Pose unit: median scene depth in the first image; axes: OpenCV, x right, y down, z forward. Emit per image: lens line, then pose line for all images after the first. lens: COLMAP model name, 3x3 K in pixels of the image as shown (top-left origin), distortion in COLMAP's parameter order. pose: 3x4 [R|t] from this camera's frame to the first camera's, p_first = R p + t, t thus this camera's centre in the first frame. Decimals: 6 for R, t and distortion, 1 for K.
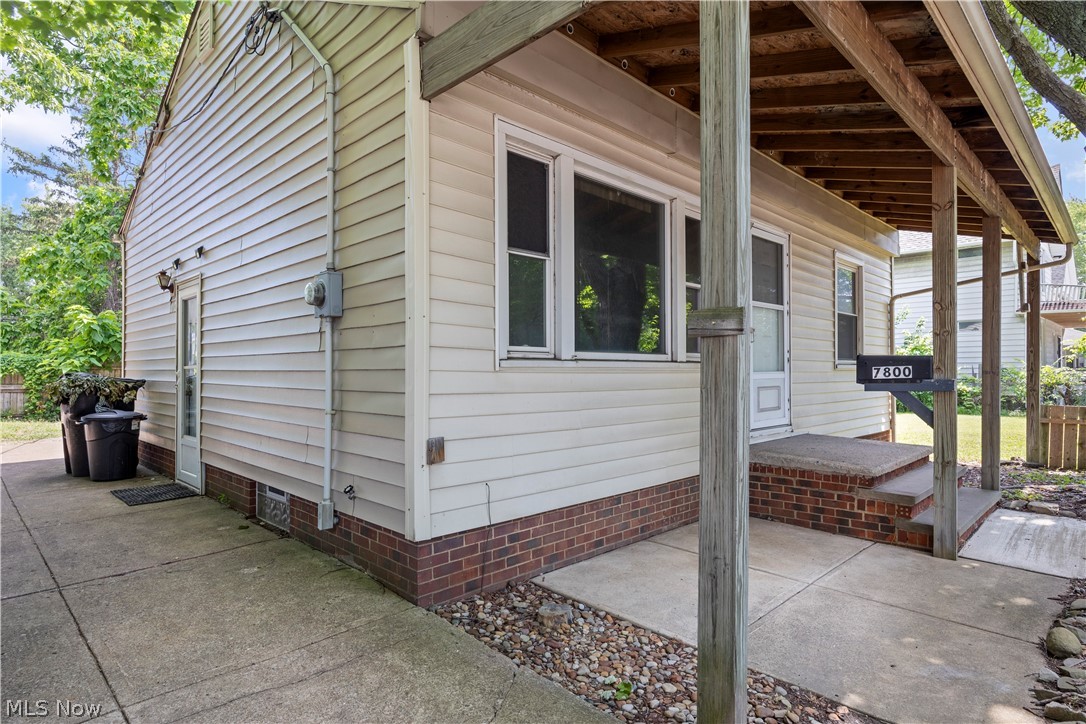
lens RADIAL K [[596.5, 0, 540.0], [0, 596.5, 371.3], [0, 0, 1]] dist [-0.011056, -0.000738]
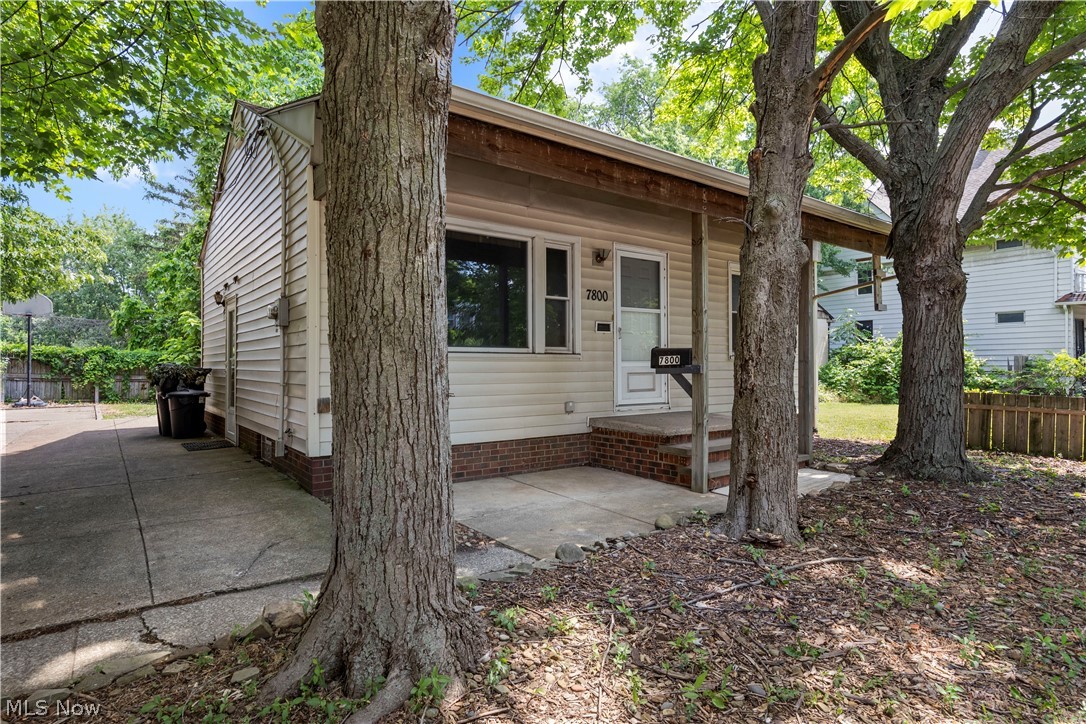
lens RADIAL K [[596.5, 0, 544.7], [0, 596.5, 364.2], [0, 0, 1]] dist [-0.011056, -0.000738]
pose [[0.989109, -0.001411, -0.147176, 0.378383], [0.000852, 0.999992, -0.003859, 0.012257], [0.147180, 0.003692, 0.989103, -0.319517]]
